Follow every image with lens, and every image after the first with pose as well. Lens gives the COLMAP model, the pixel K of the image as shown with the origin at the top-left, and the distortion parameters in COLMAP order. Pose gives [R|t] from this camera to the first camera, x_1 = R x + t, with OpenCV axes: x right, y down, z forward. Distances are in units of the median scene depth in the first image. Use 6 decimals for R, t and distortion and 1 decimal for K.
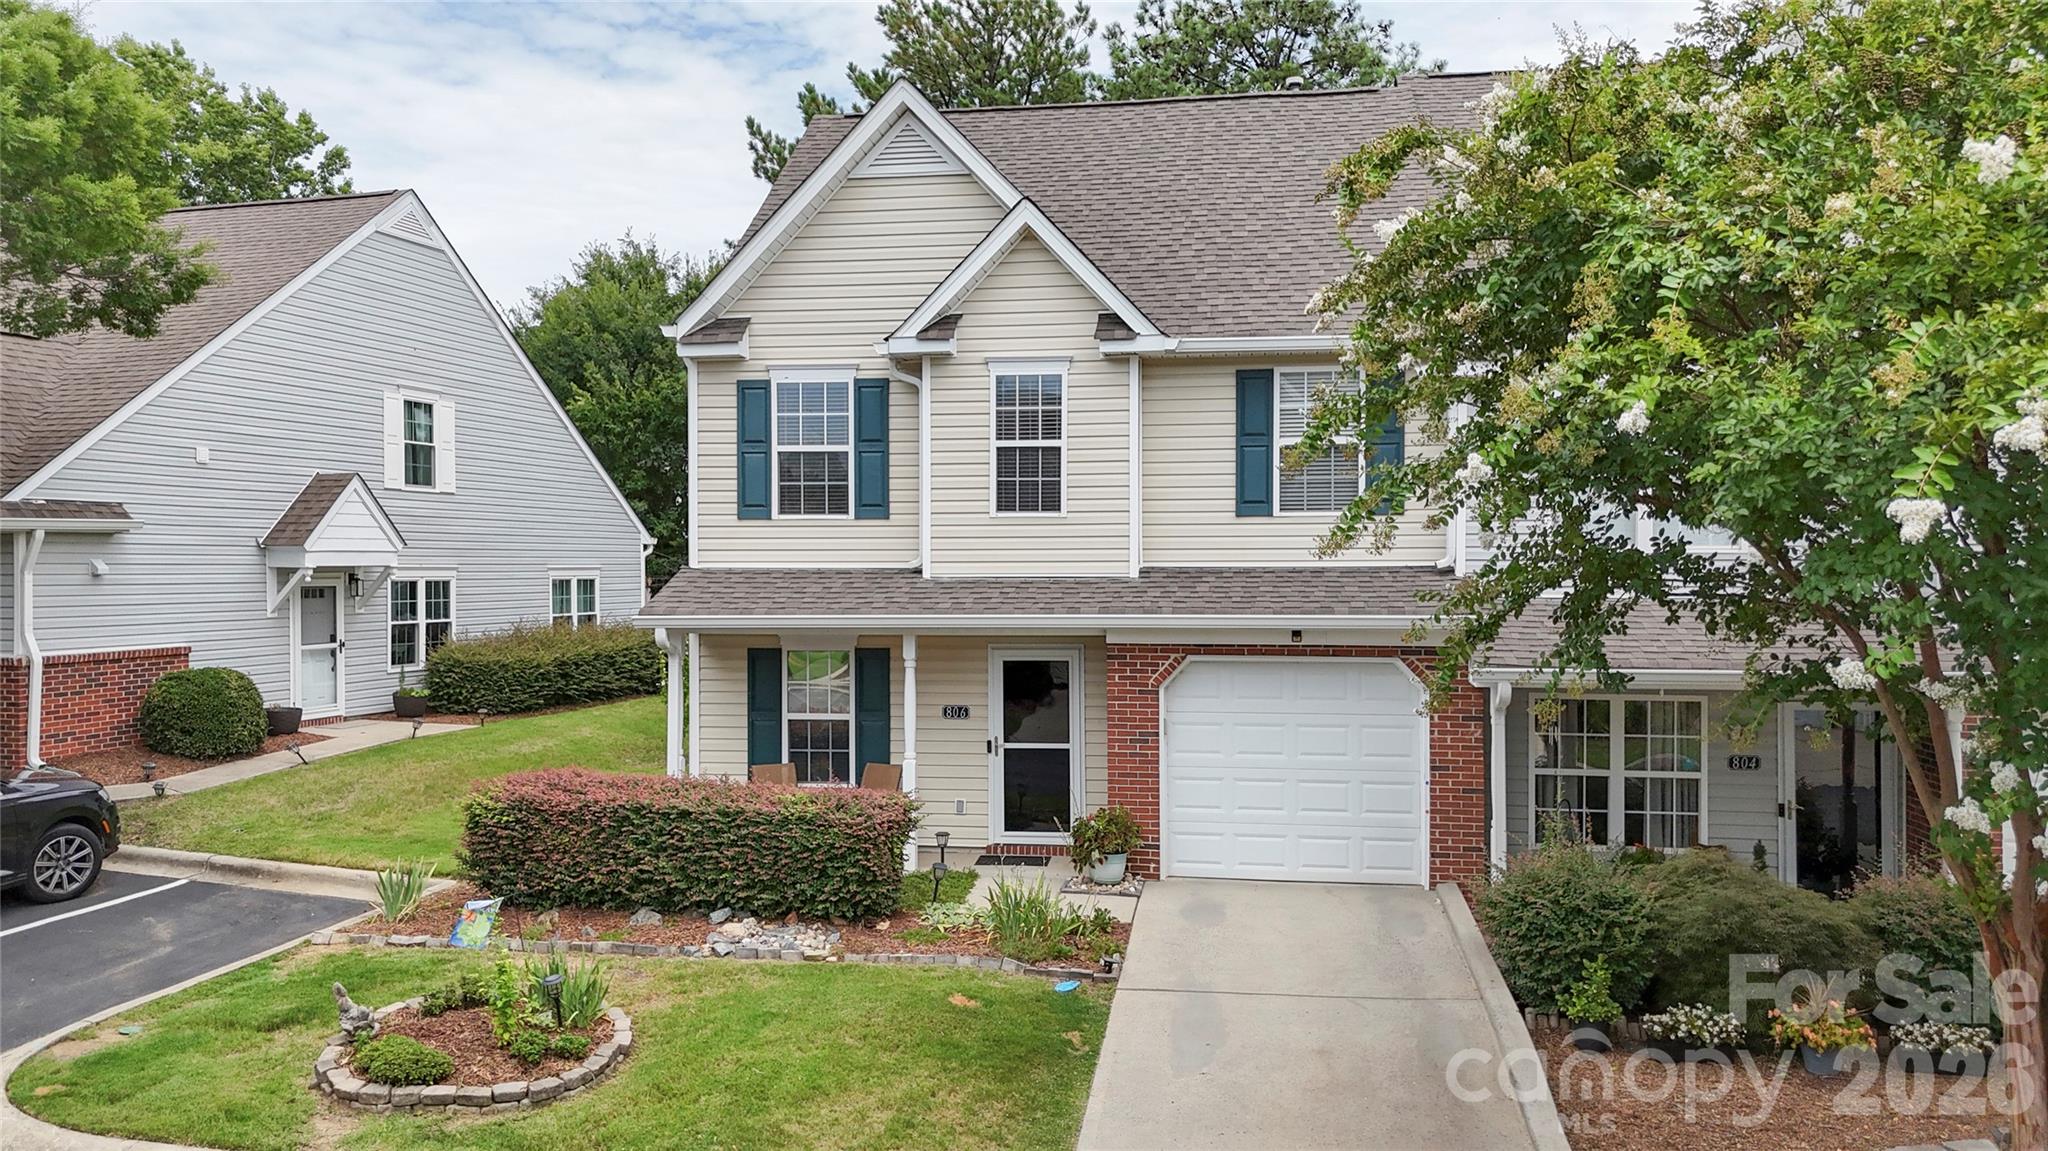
lens RADIAL K [[1527.1, 0, 1030.1], [0, 1527.1, 577.3], [0, 0, 1]] dist [0.069178, -0.013560]
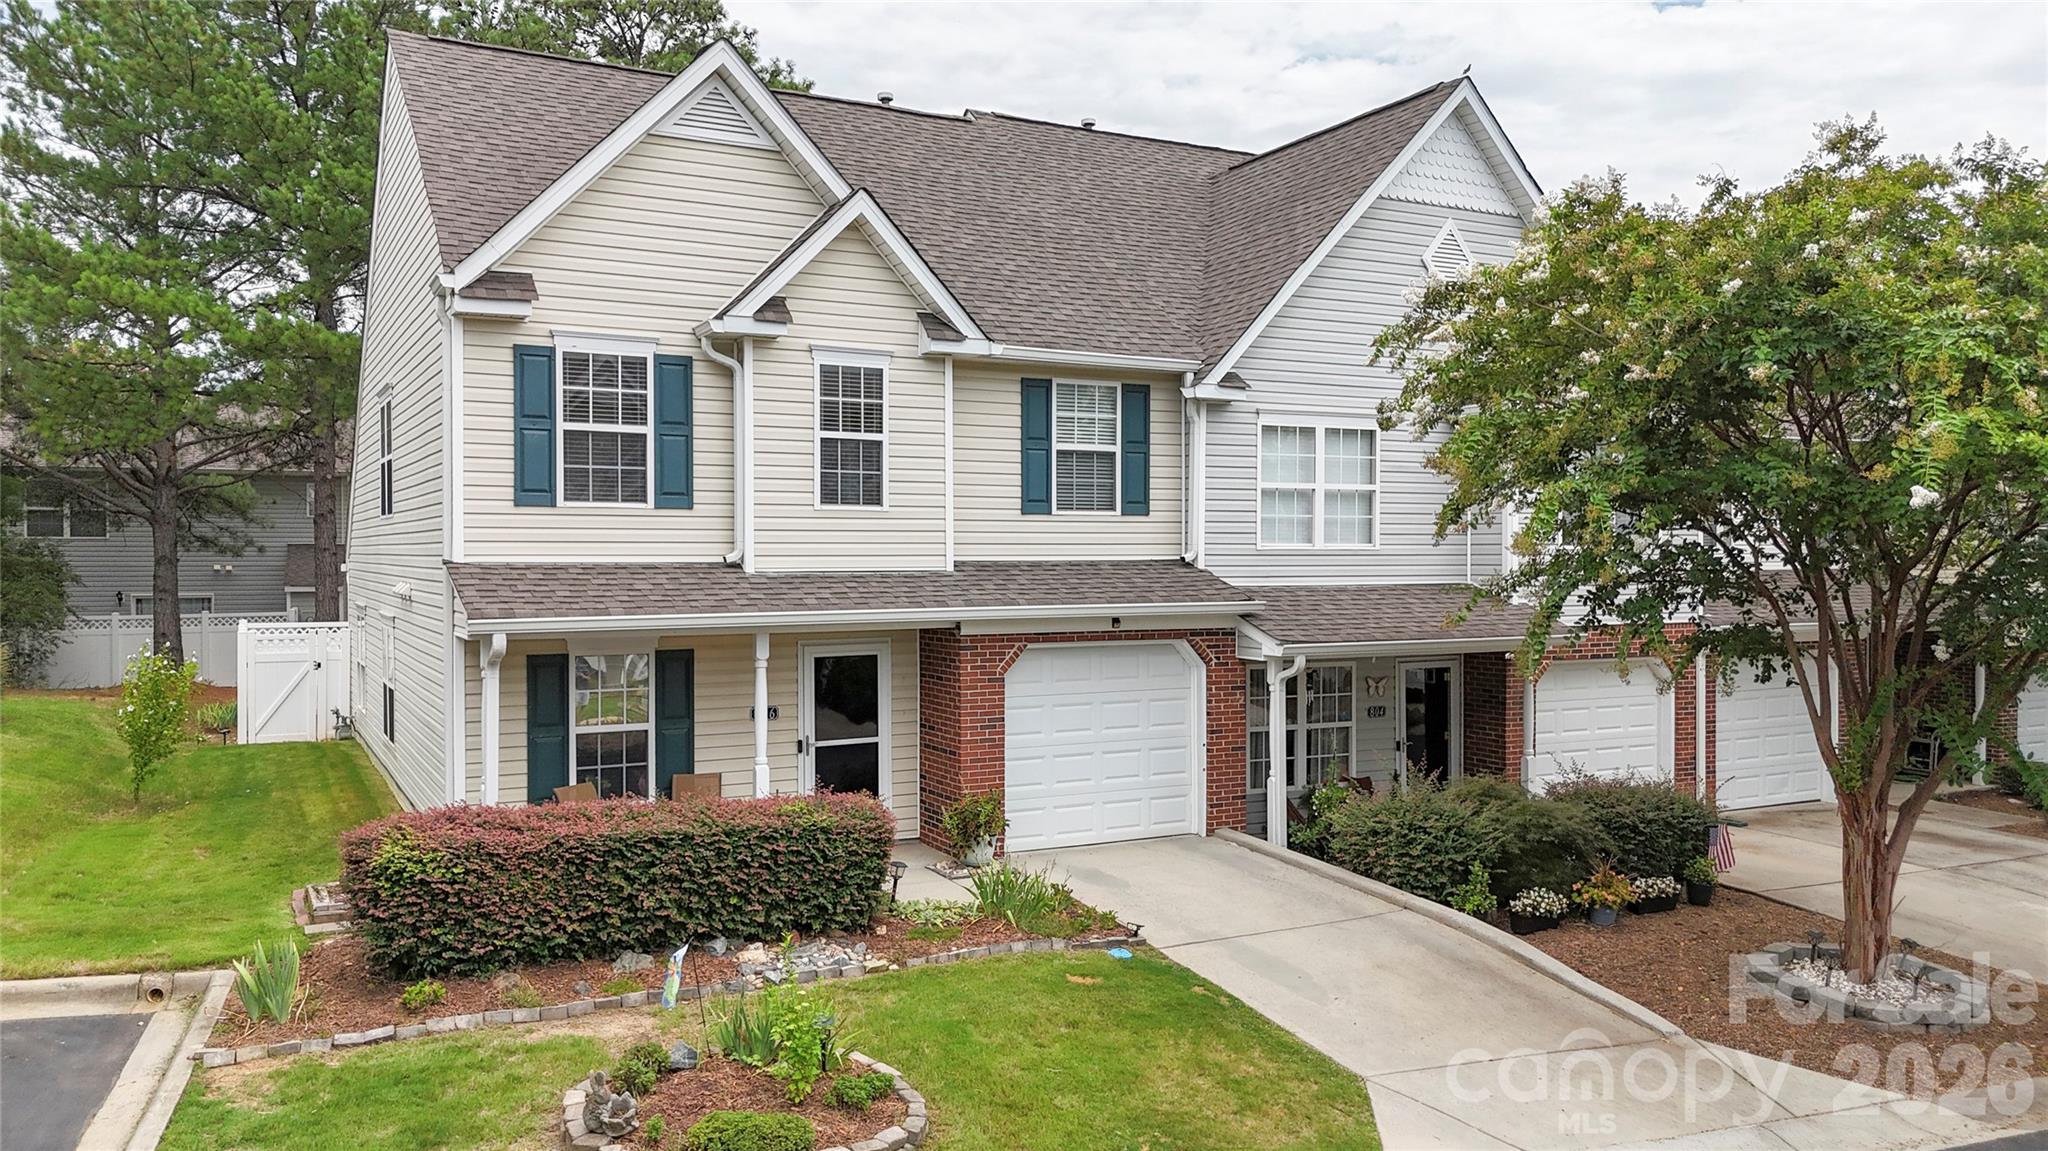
lens RADIAL K [[1527.1, 0, 1025.4], [0, 1527.1, 572.3], [0, 0, 1]] dist [0.069178, -0.013560]
pose [[0.796288, -0.005163, 0.604895, -0.511490], [0.003865, 0.999987, 0.003447, -0.002363], [-0.604905, -0.000407, 0.796298, 0.143914]]
